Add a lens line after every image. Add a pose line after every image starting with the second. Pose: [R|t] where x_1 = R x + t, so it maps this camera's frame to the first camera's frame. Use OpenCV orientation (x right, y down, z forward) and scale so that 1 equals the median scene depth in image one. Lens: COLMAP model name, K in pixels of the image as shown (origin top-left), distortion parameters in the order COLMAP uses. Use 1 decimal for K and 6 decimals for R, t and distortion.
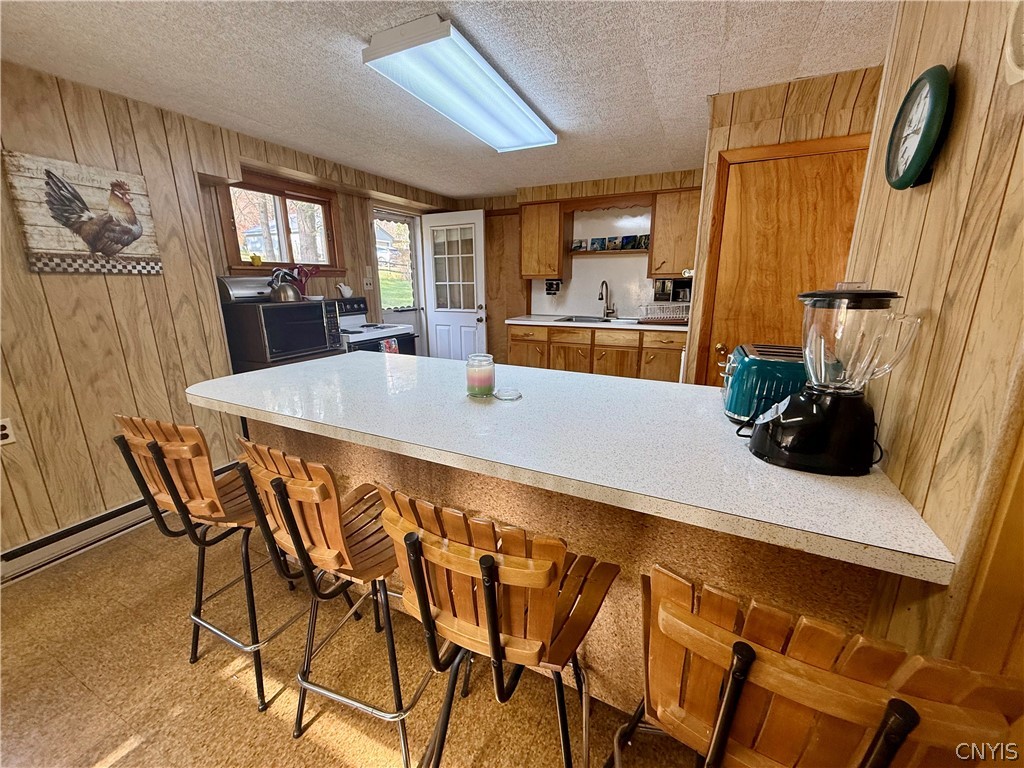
lens RADIAL K [[408.0, 0, 510.9], [0, 408.0, 384.2], [0, 0, 1]] dist [0.000464, 0.000357]
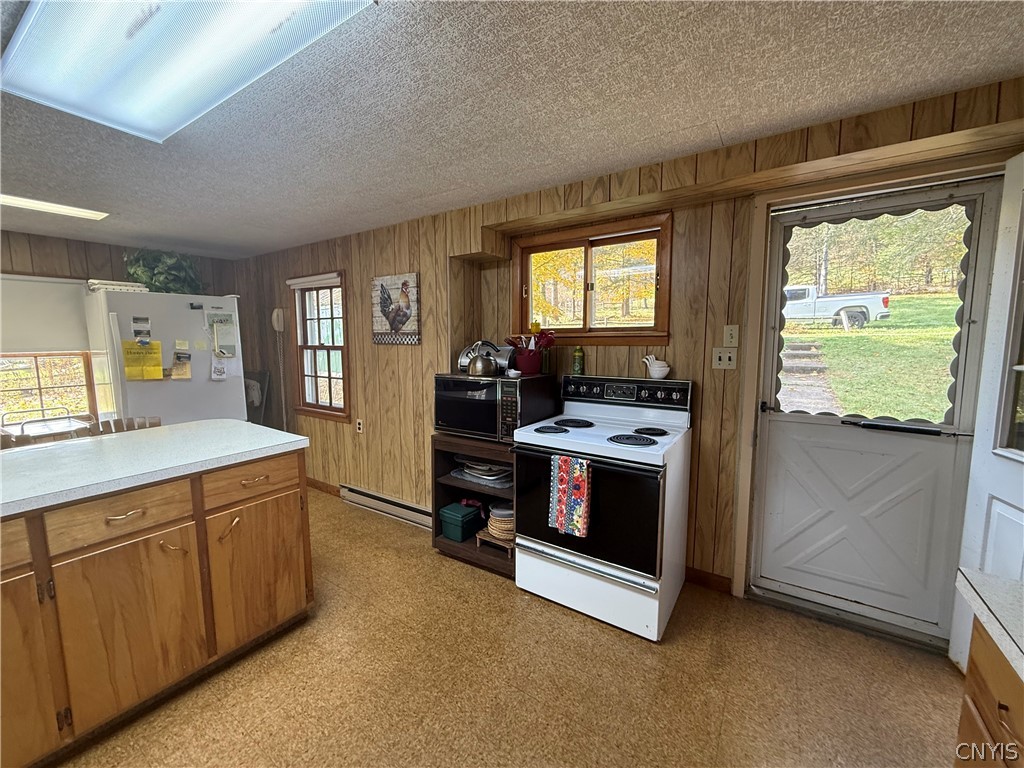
lens RADIAL K [[408.0, 0, 512.6], [0, 408.0, 385.0], [0, 0, 1]] dist [0.000464, 0.000357]
pose [[-0.146088, 0.121519, -0.981780, 0.405122], [-0.238839, 0.958737, 0.154206, -0.443936], [0.960008, 0.257014, -0.111036, 1.558454]]
